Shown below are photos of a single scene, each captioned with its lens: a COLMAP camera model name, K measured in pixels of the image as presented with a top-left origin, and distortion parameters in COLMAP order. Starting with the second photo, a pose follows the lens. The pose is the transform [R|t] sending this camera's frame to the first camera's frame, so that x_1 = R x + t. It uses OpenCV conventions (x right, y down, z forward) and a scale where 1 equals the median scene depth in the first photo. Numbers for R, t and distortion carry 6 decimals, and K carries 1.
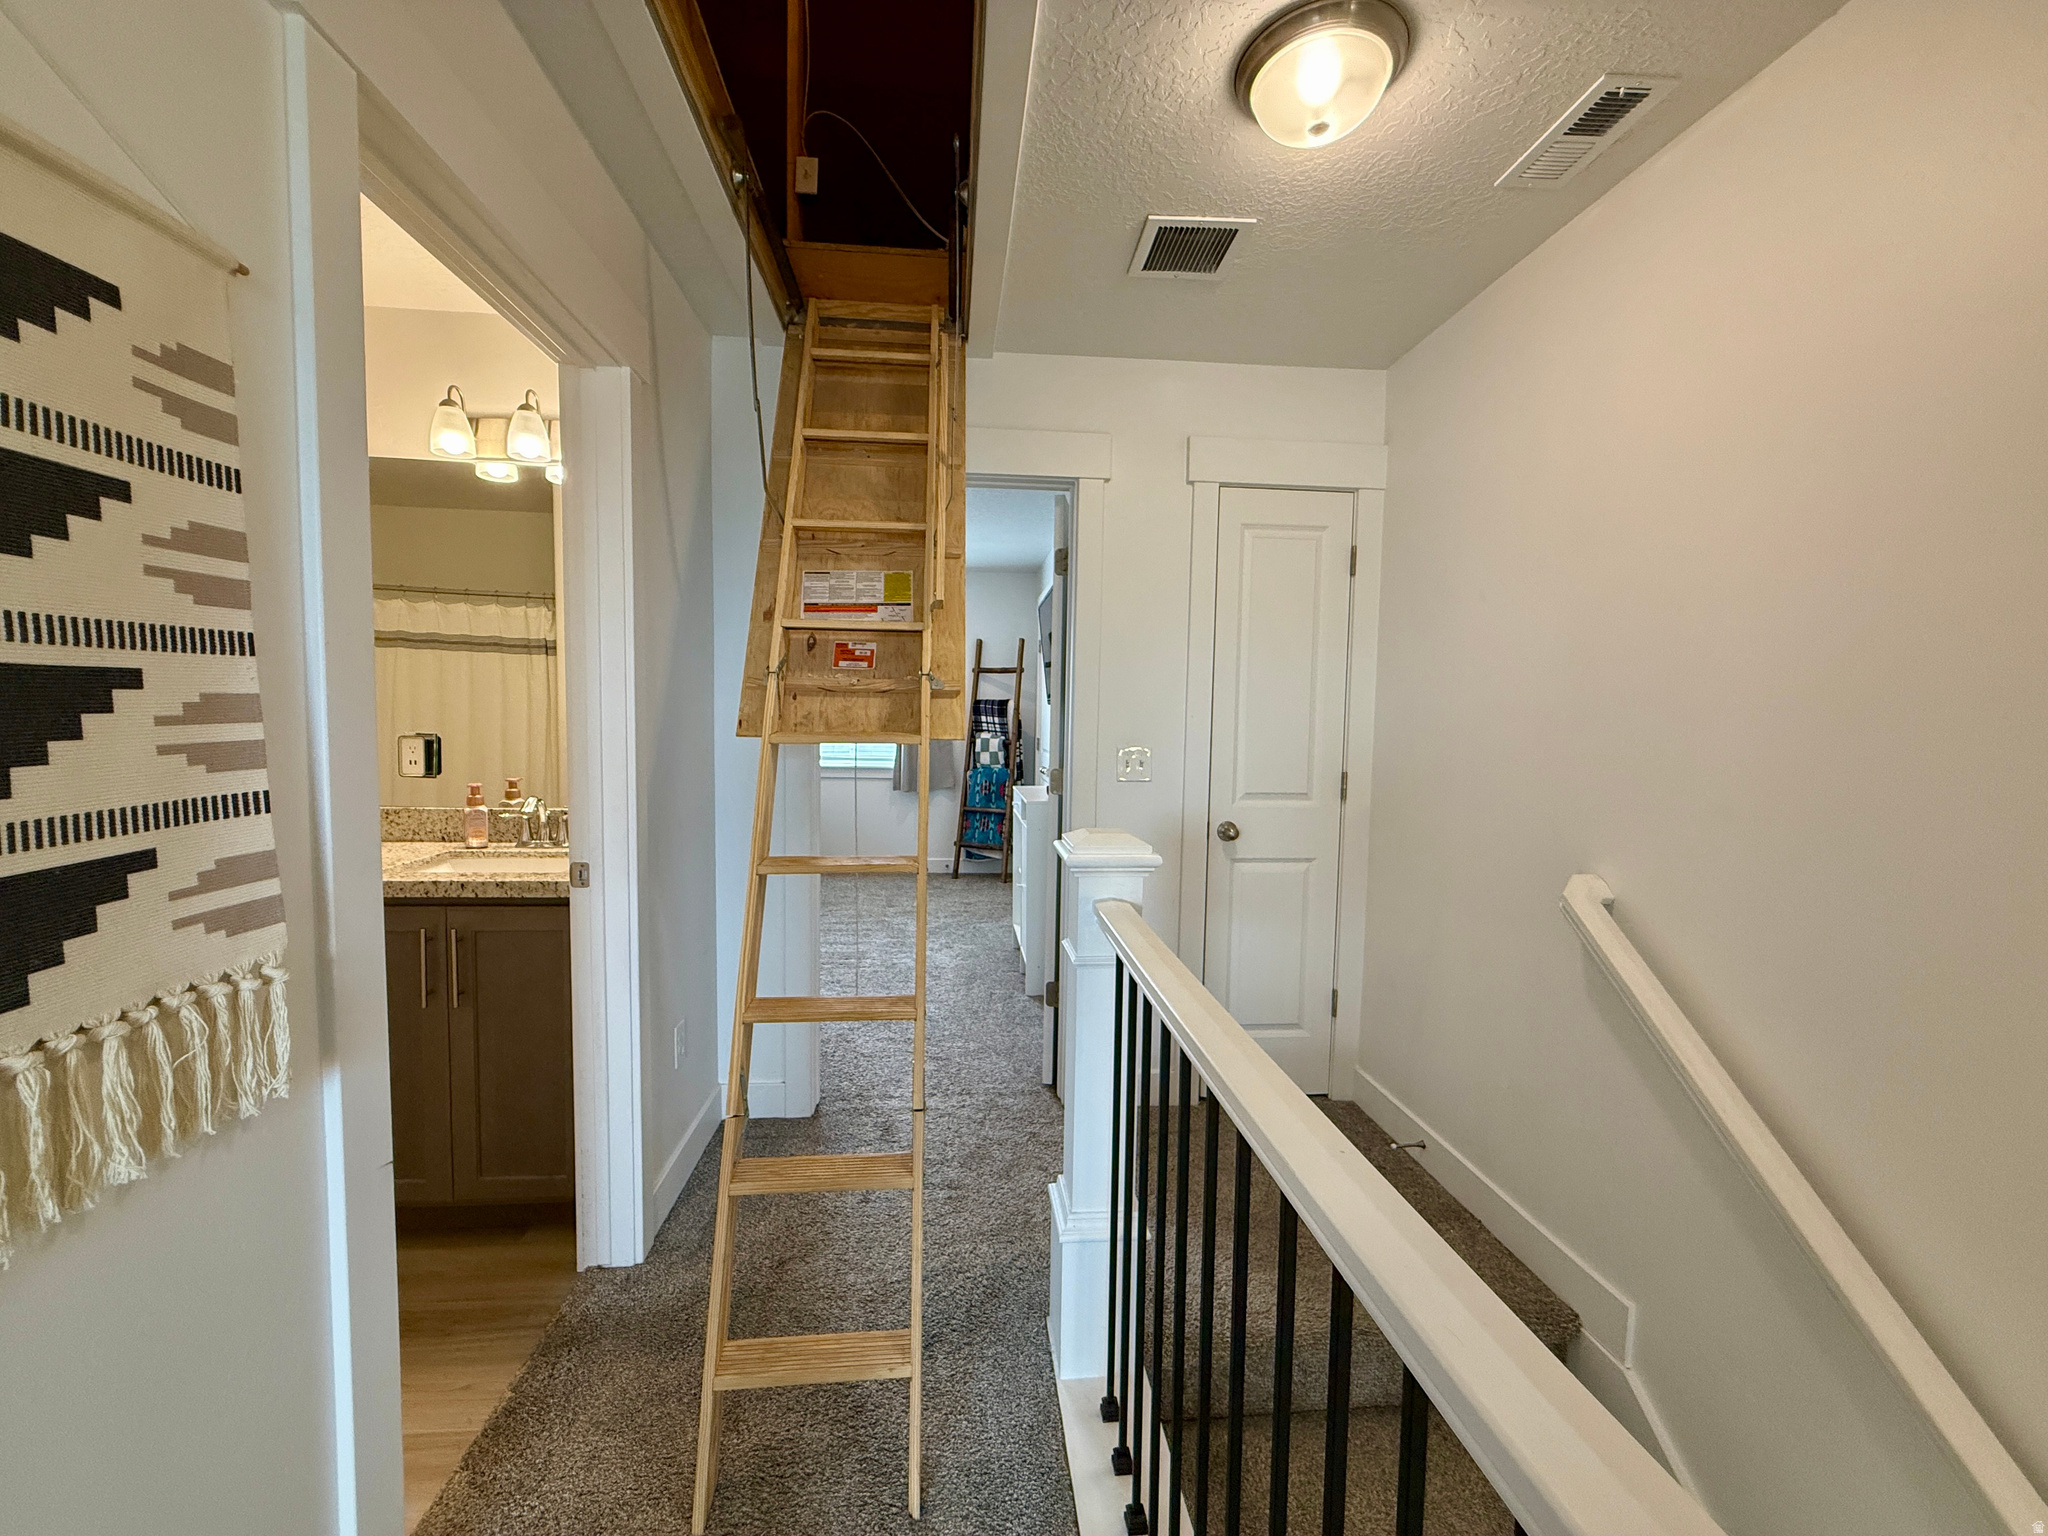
lens RADIAL K [[816.5, 0, 1023.1], [0, 816.5, 764.5], [0, 0, 1]] dist [0.000275, 0.000124]
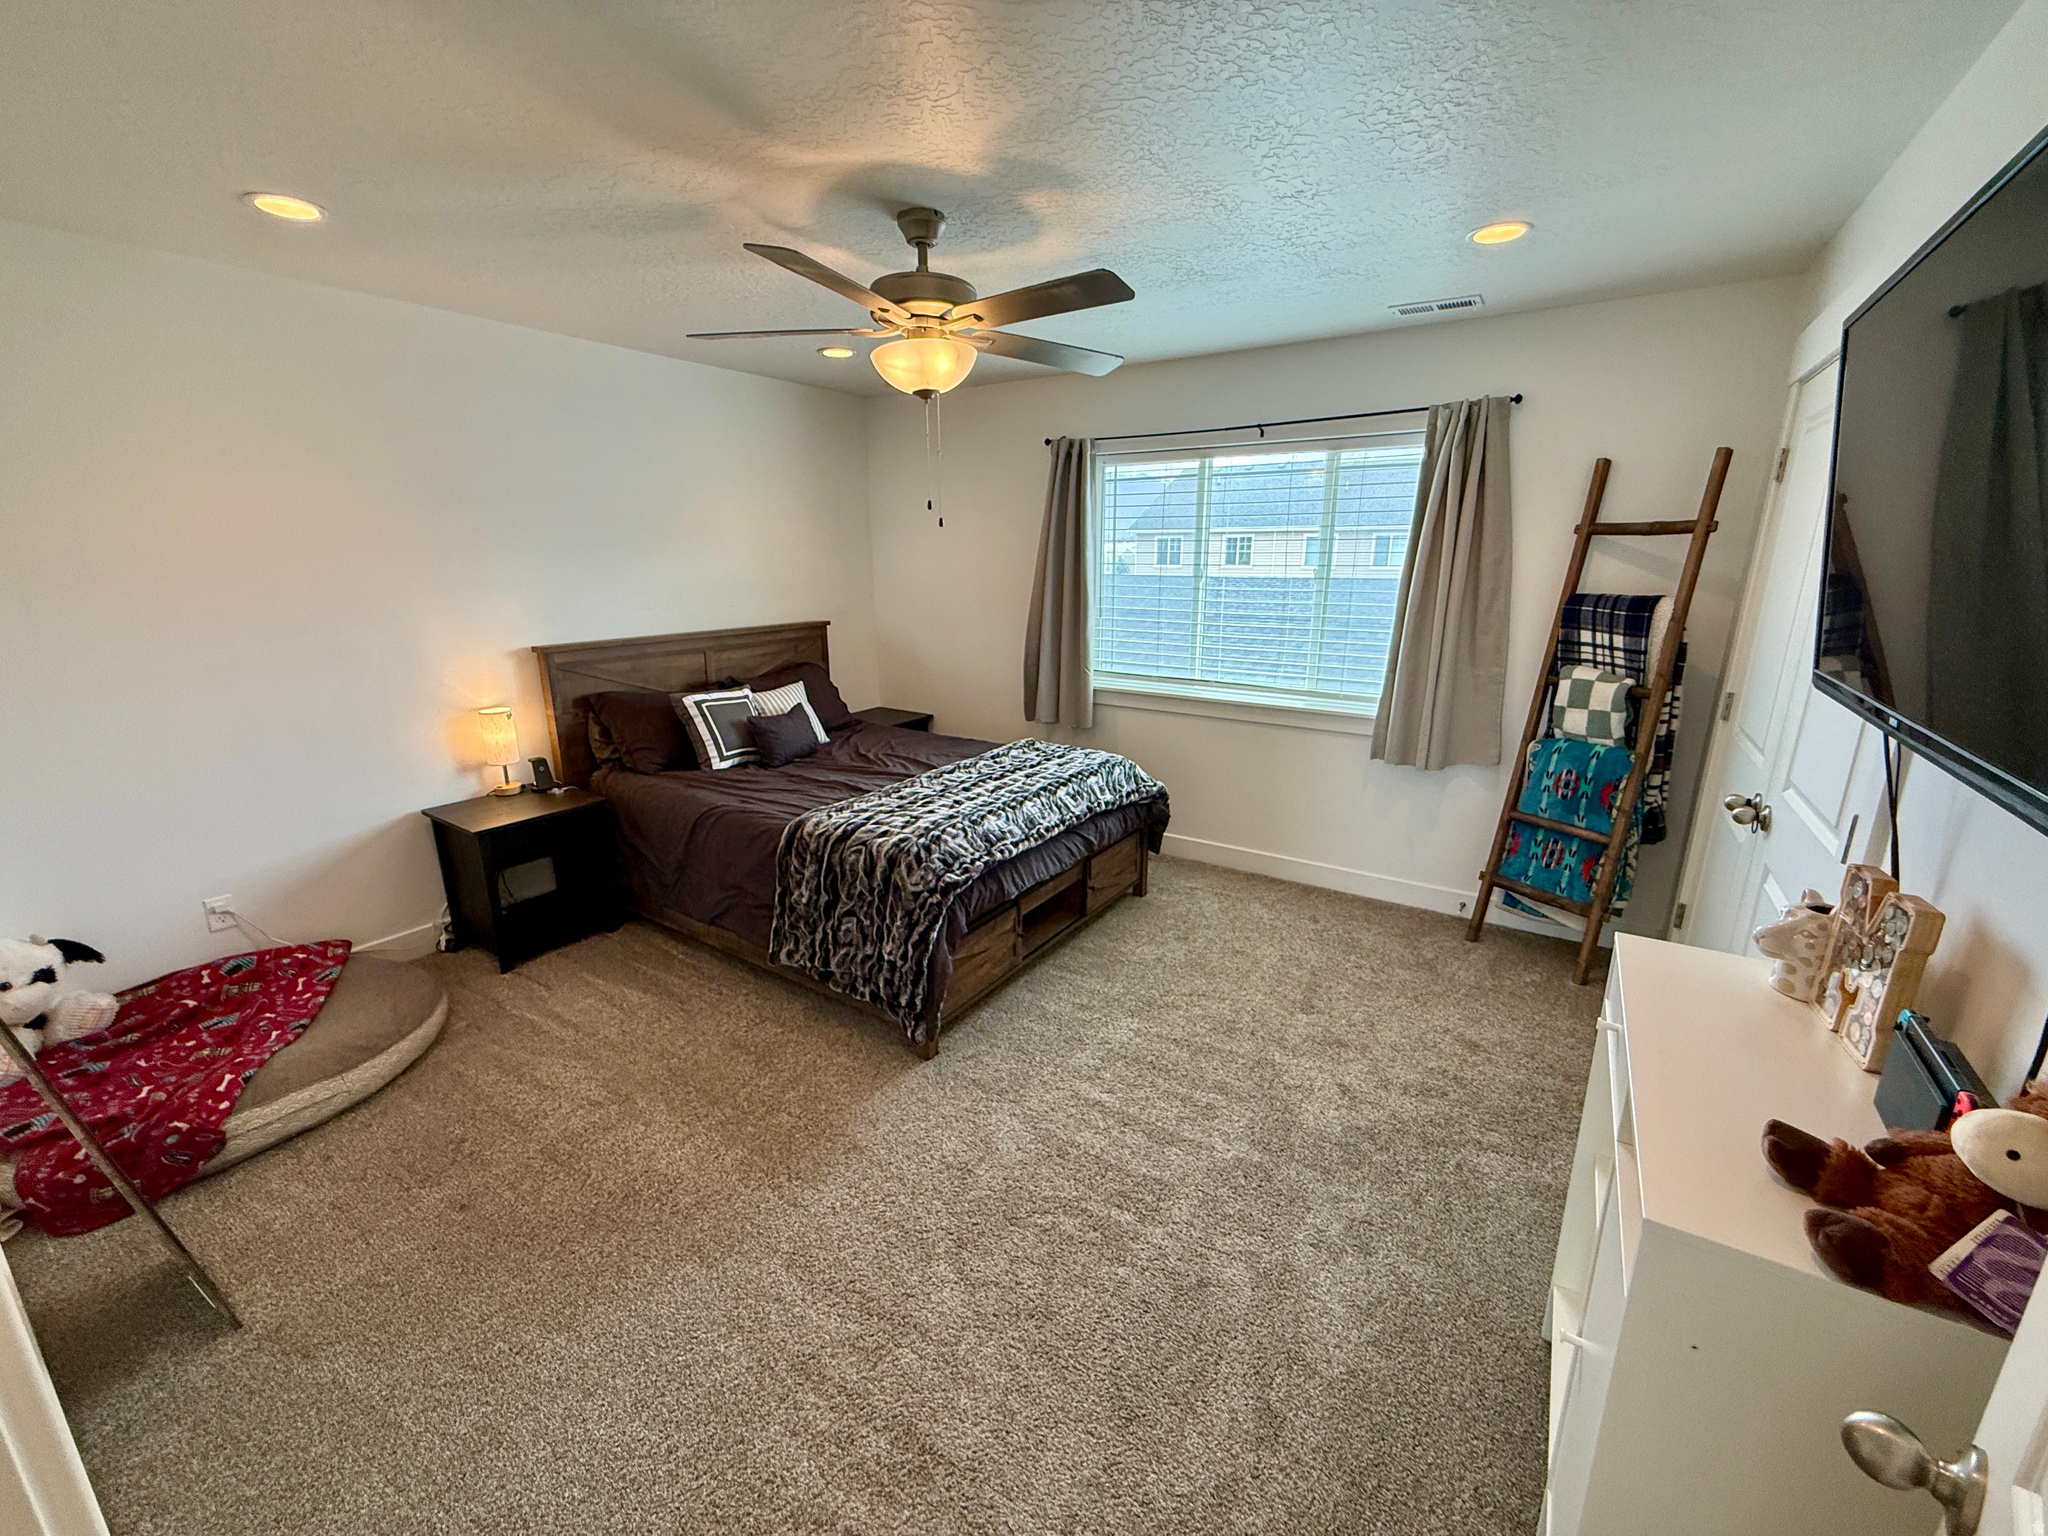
lens RADIAL K [[816.5, 0, 1023.1], [0, 816.5, 764.5], [0, 0, 1]] dist [0.000275, 0.000124]
pose [[0.784797, 0.141520, -0.603378, -0.008487], [-0.023425, 0.979657, 0.199306, -0.070167], [0.619310, -0.142281, 0.772147, 0.424846]]
